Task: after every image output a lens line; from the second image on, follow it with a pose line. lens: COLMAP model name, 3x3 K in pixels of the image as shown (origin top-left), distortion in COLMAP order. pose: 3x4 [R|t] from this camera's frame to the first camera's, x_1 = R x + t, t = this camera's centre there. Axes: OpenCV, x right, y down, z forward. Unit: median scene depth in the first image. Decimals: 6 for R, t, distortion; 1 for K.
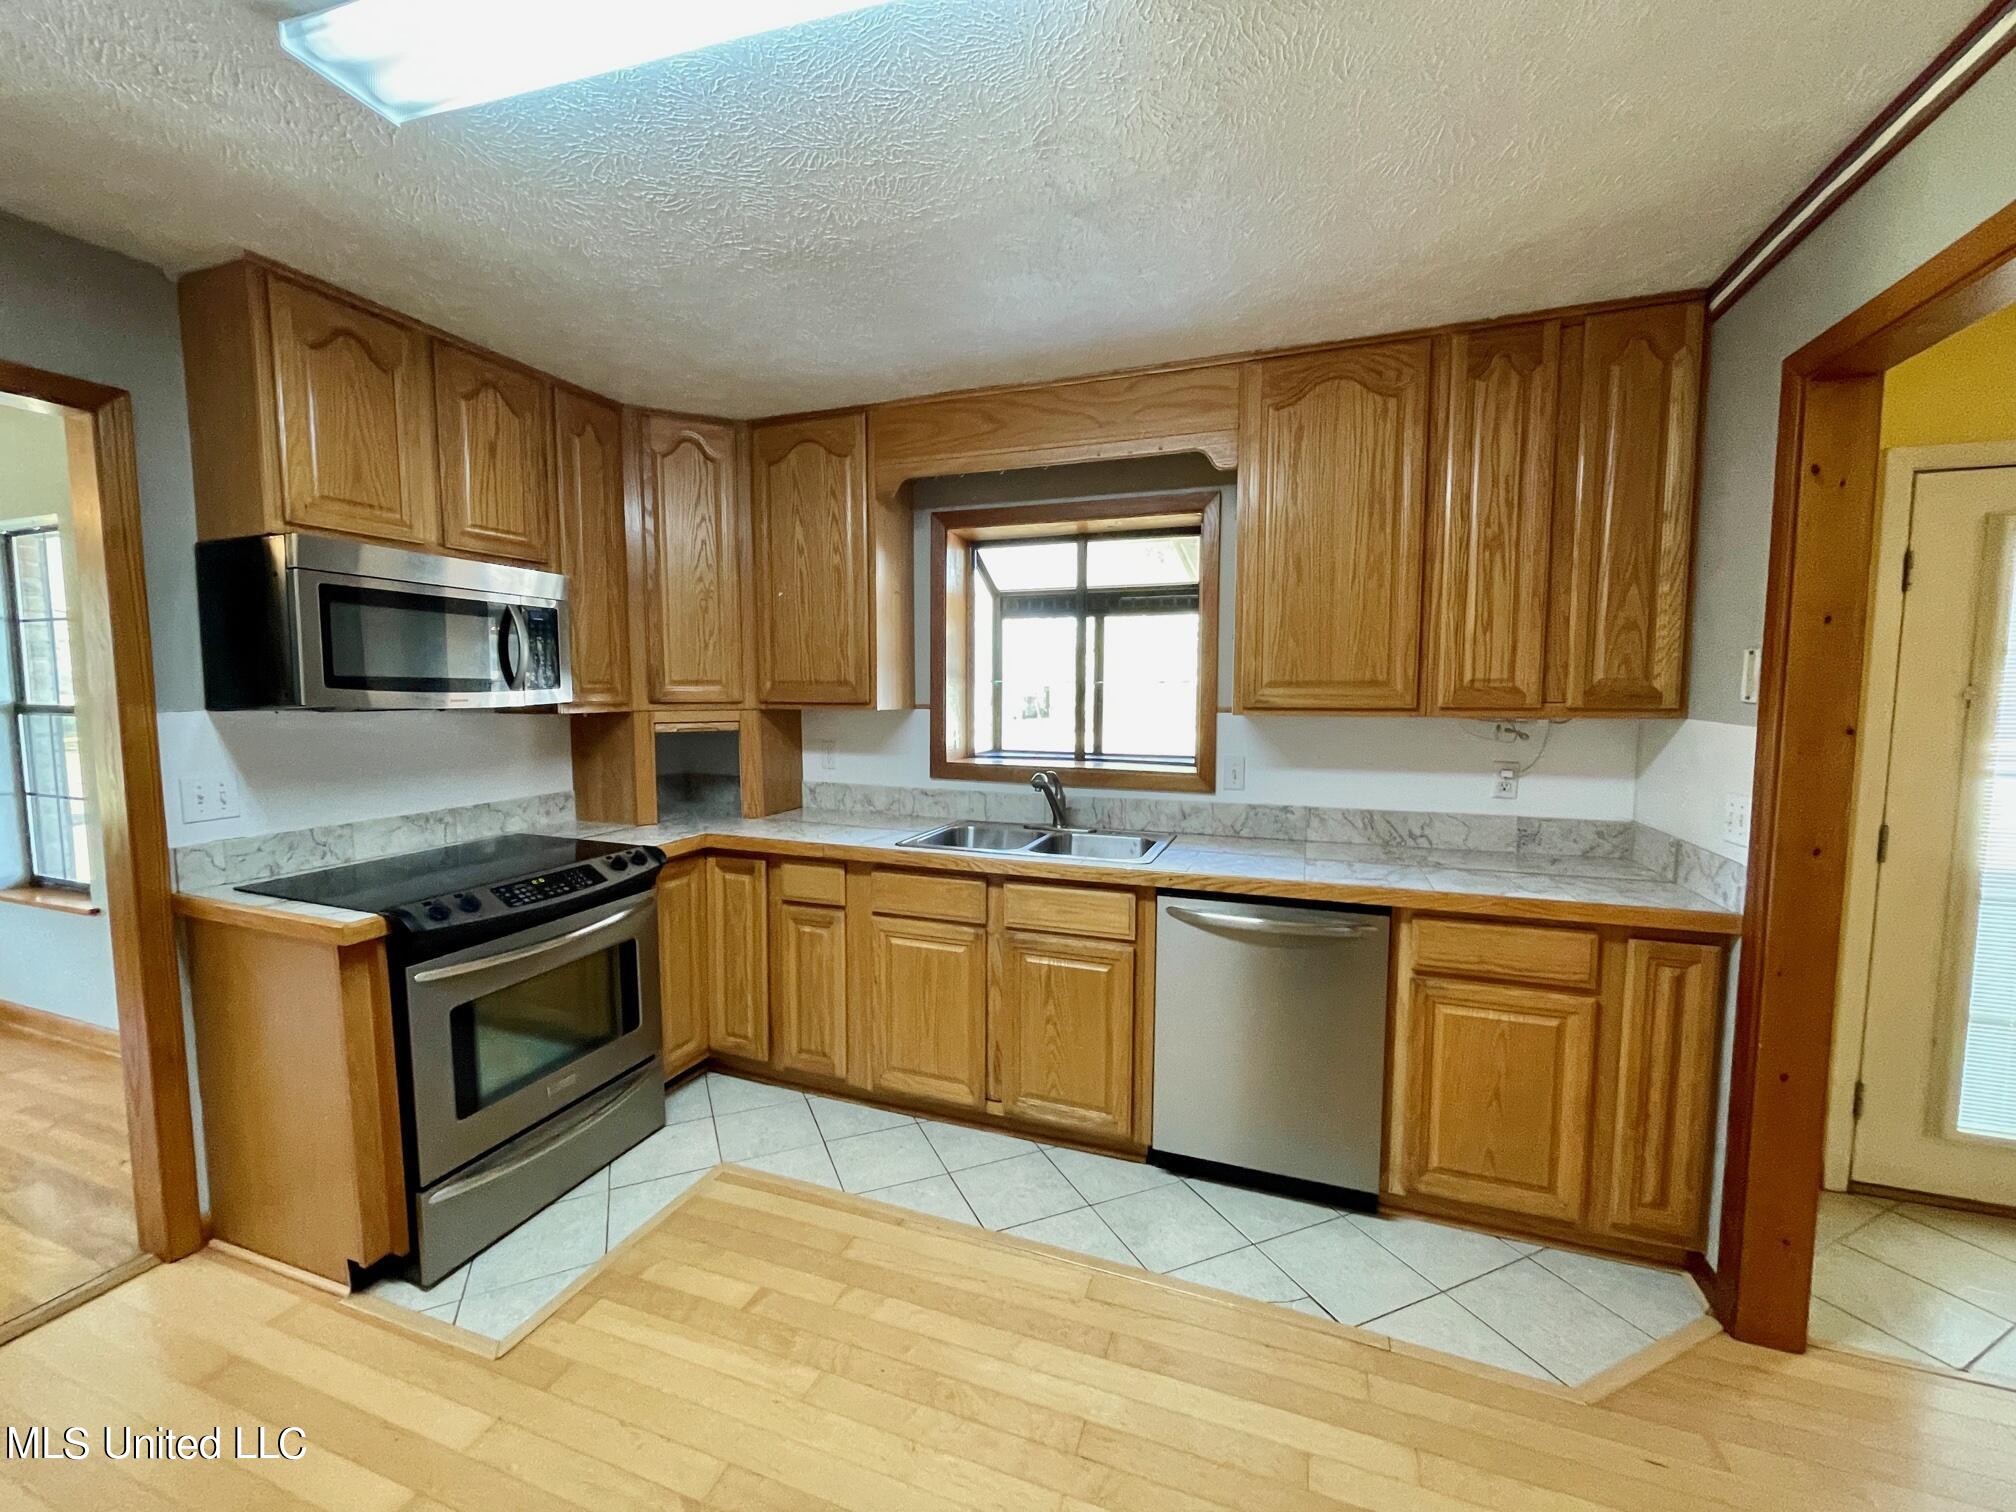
lens RADIAL K [[805.9, 0, 1008.8], [0, 805.9, 751.7], [0, 0, 1]] dist [-0.004174, 0.000331]
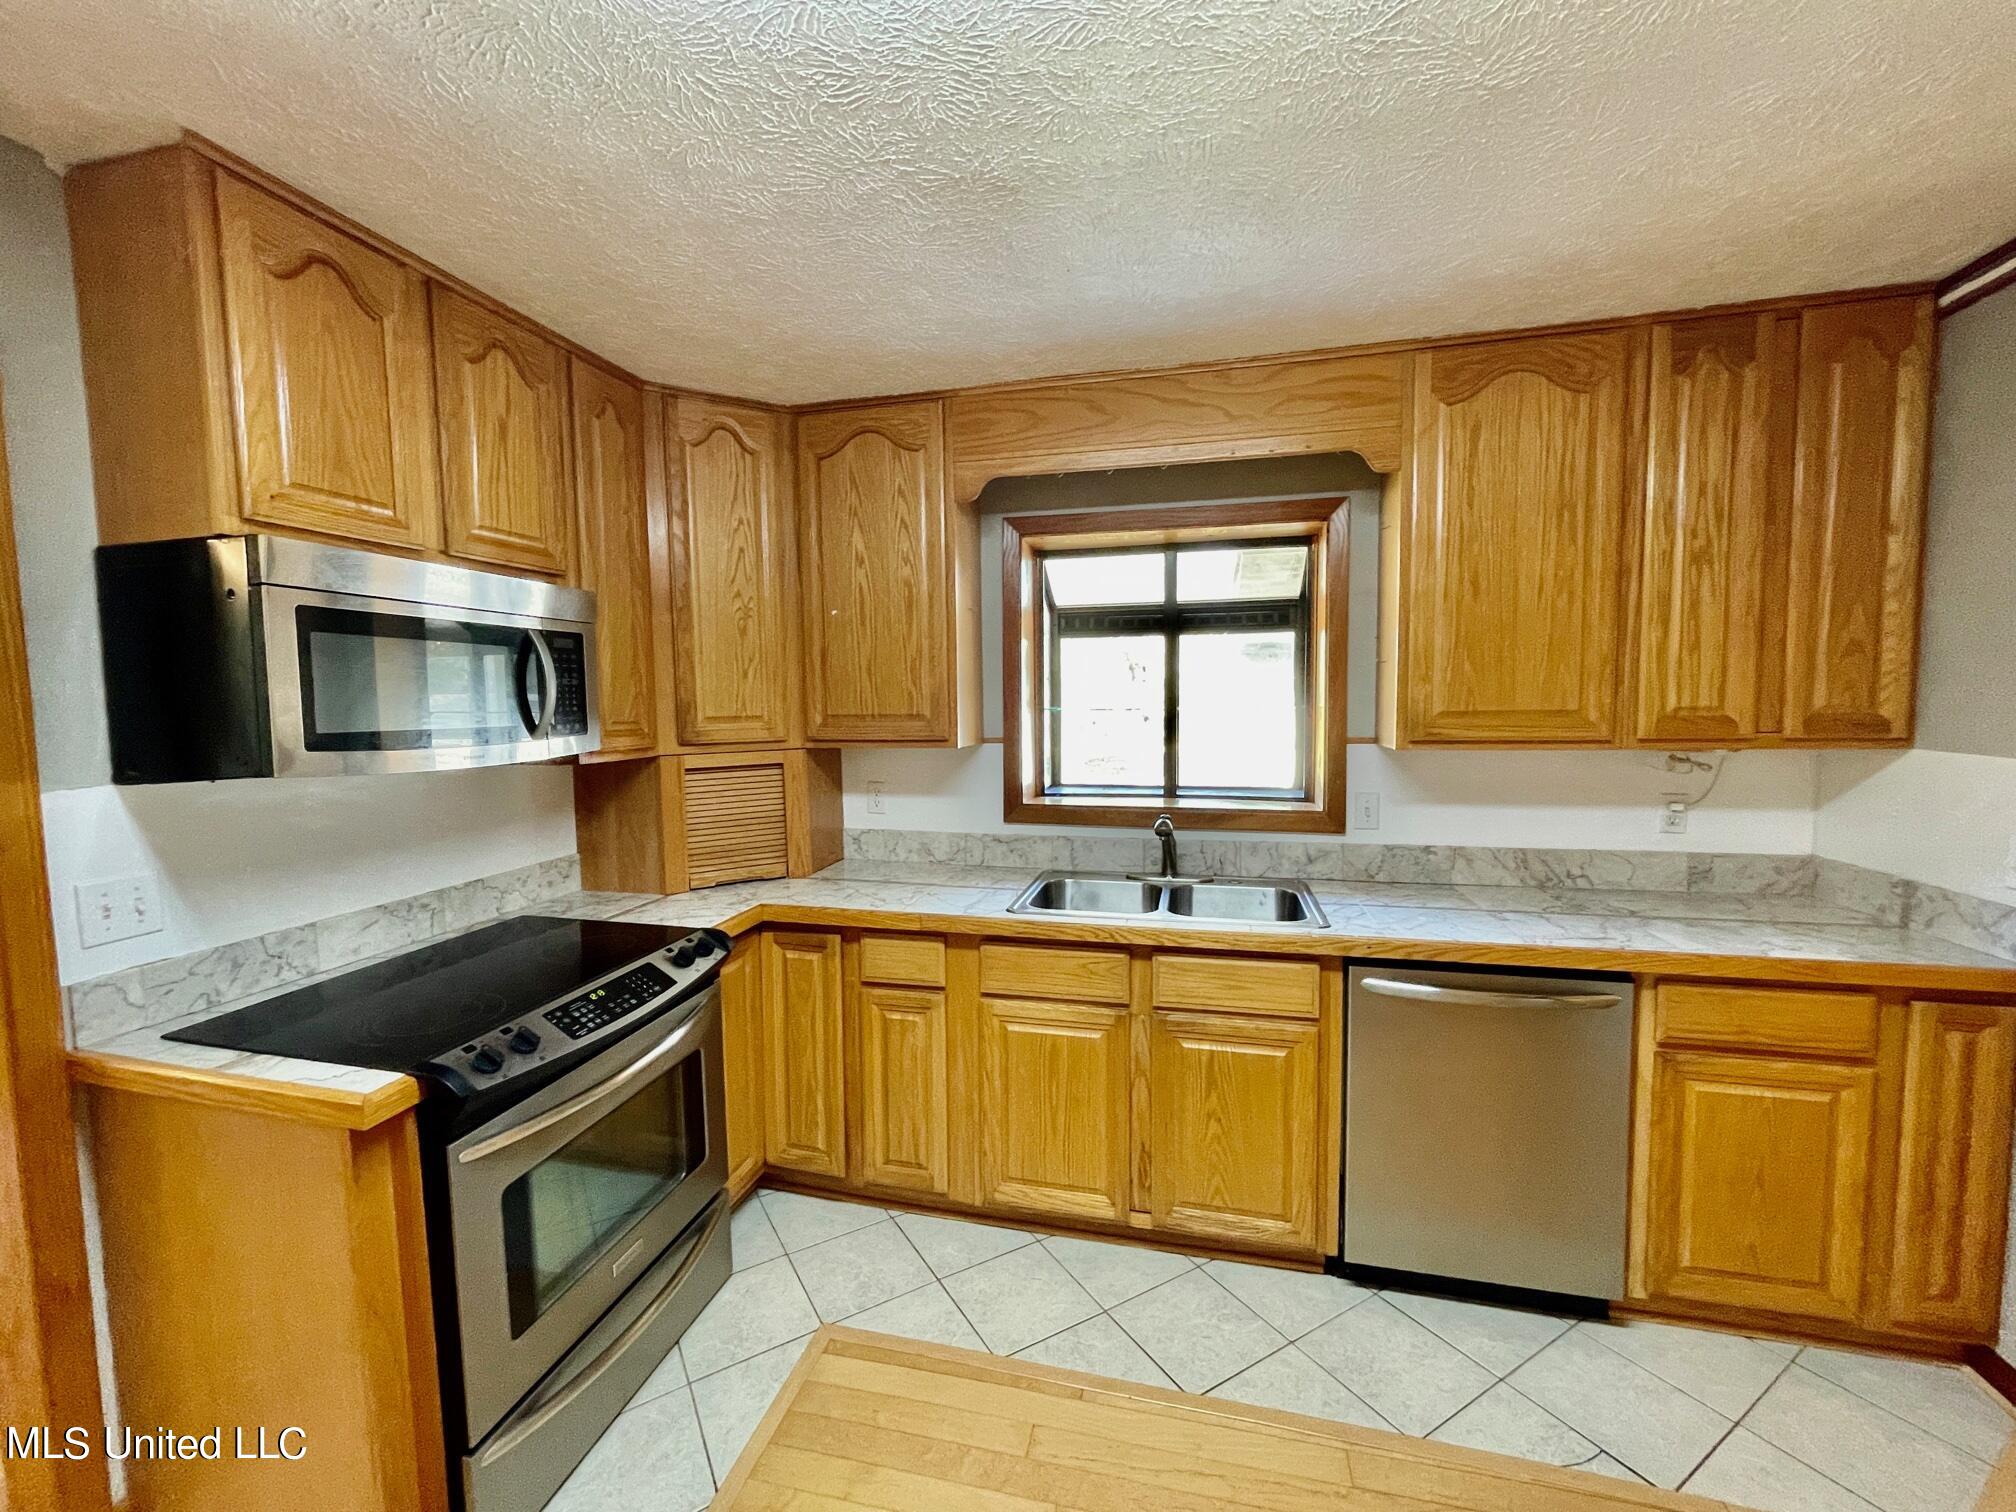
lens RADIAL K [[805.9, 0, 1008.3], [0, 805.9, 751.6], [0, 0, 1]] dist [-0.004174, 0.000331]
pose [[0.993434, -0.022431, 0.112190, -0.263099], [0.023768, 0.999661, -0.010593, -0.047835], [-0.111914, 0.013190, 0.993630, 0.187597]]
